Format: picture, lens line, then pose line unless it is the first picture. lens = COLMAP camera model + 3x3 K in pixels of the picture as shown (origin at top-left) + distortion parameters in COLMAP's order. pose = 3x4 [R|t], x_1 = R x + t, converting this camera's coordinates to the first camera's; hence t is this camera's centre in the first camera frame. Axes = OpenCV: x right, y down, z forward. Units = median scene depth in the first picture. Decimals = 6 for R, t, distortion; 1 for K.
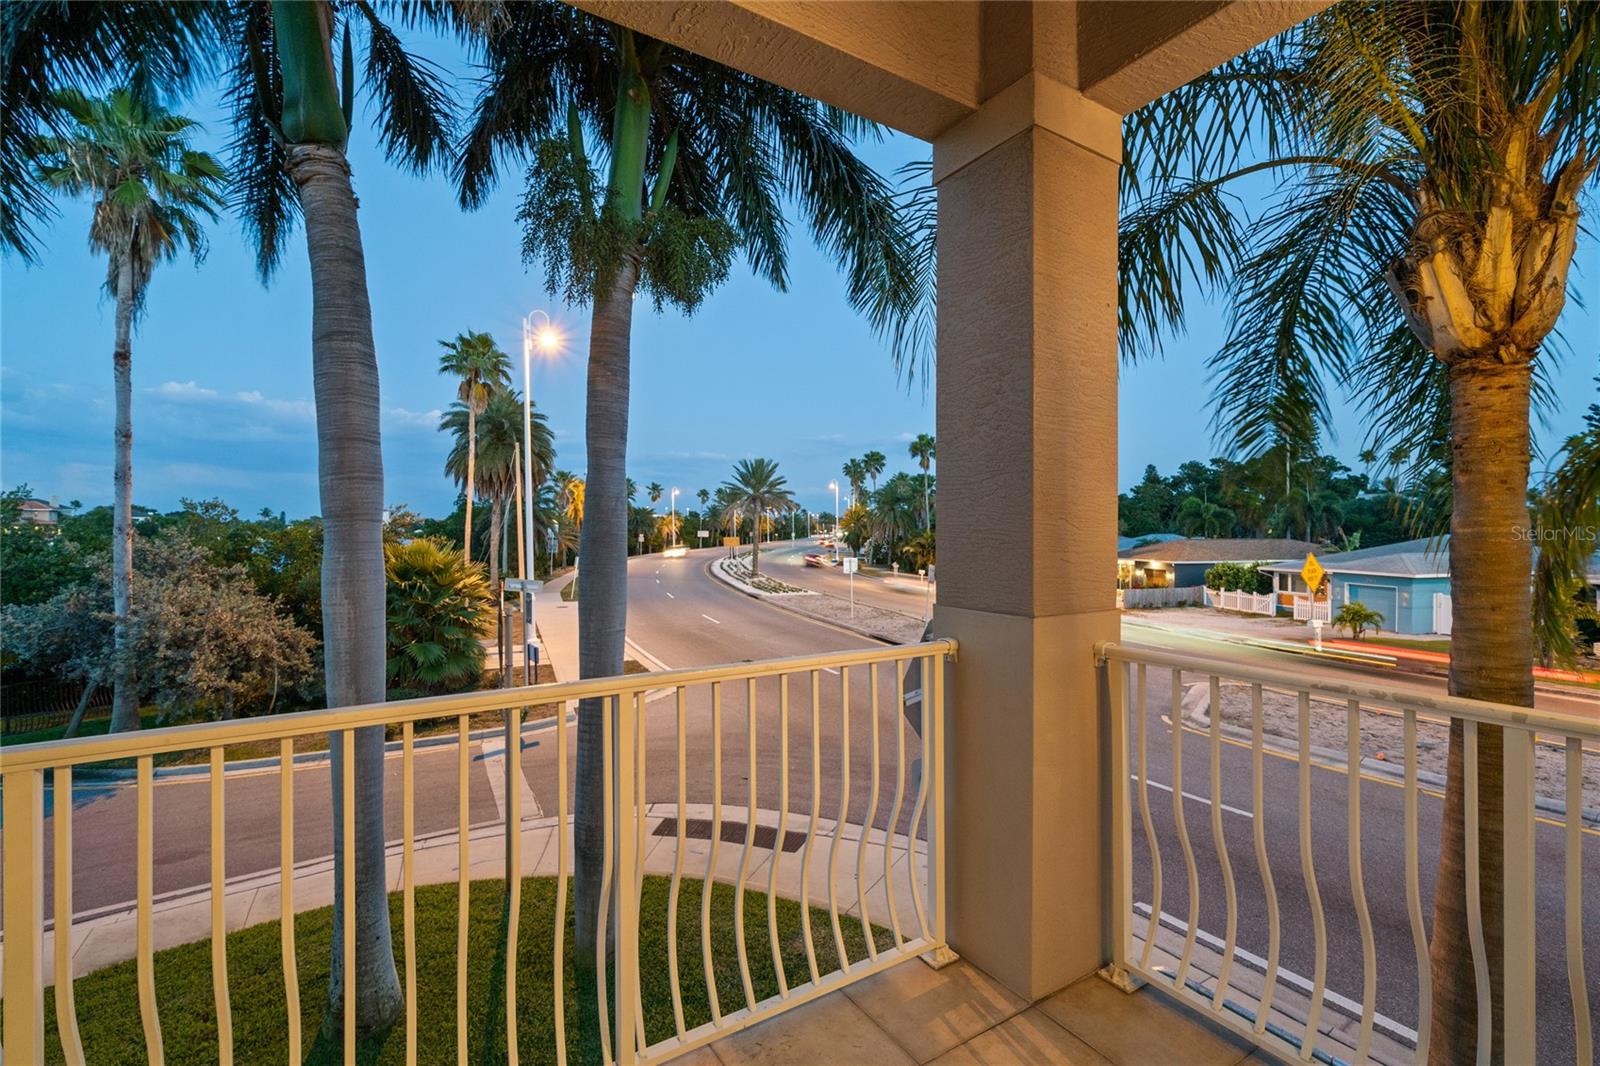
lens RADIAL K [[709.5, 0, 800.0], [0, 709.5, 533.0], [0, 0, 1]] dist [0.002620, 0.000590]
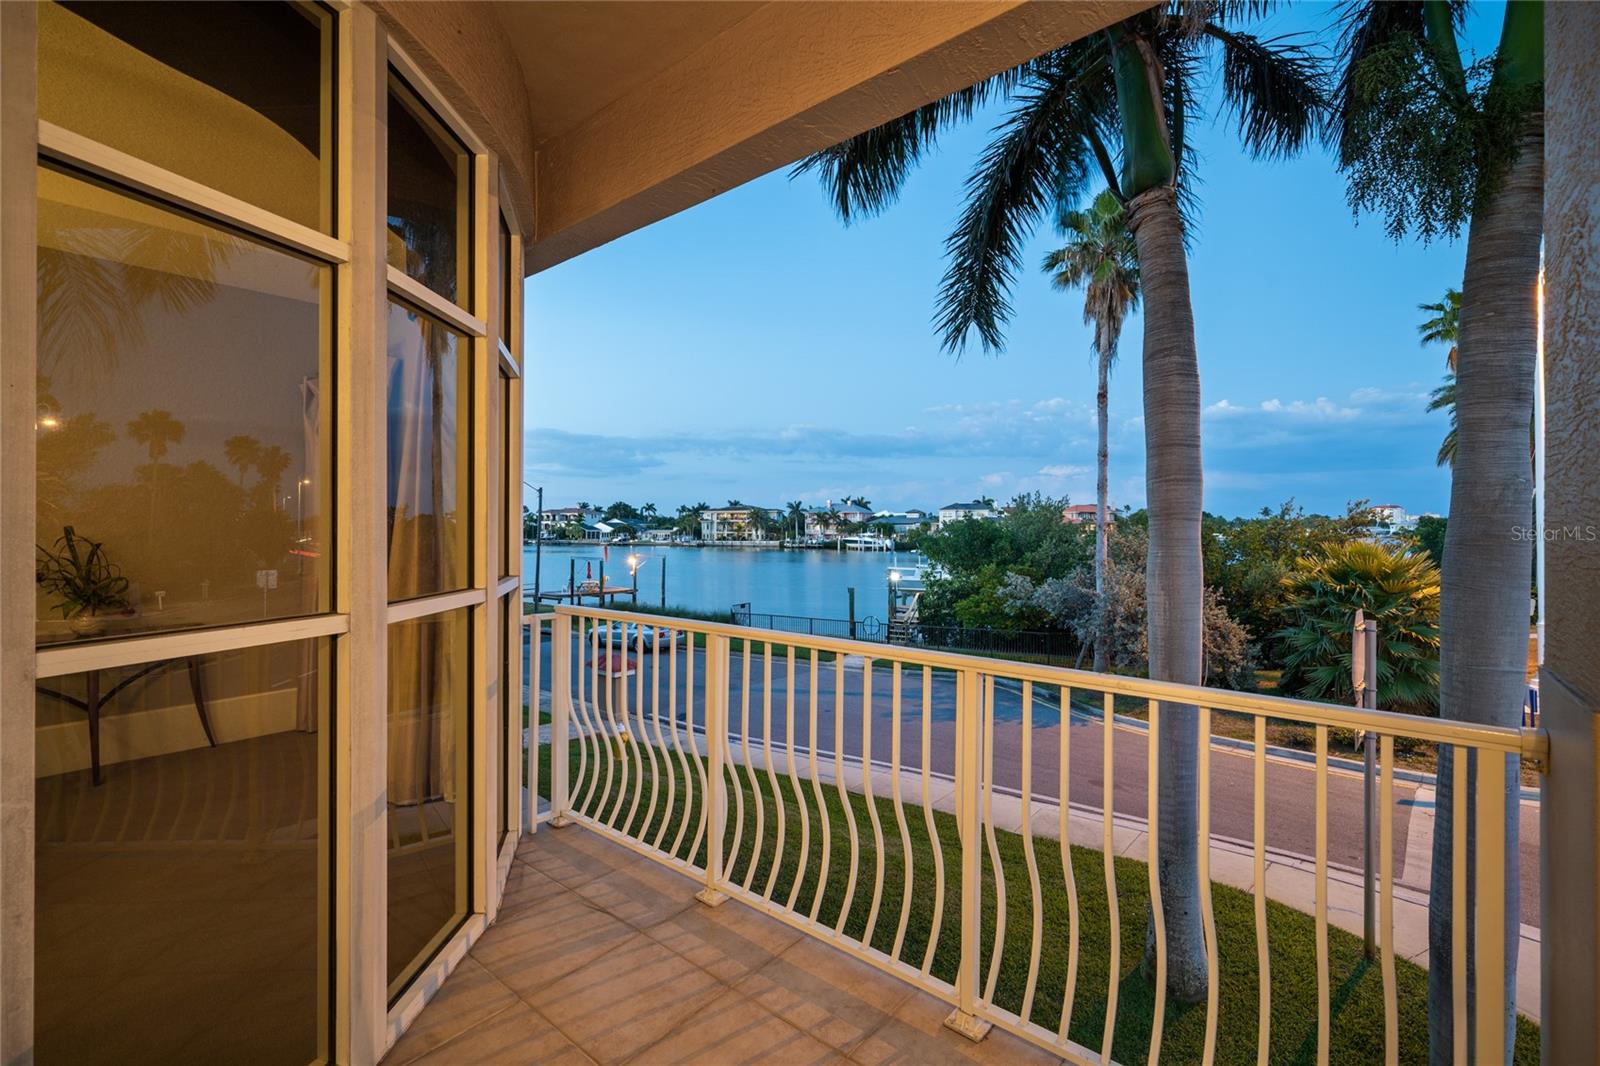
lens RADIAL K [[706.0, 0, 801.7], [0, 706.0, 525.0], [0, 0, 1]] dist [0.002516, 0.000313]
pose [[0.312670, 0.001207, -0.949861, 0.118733], [-0.009549, 0.999953, -0.001872, -0.000953], [0.949814, 0.009656, 0.312667, 0.064602]]
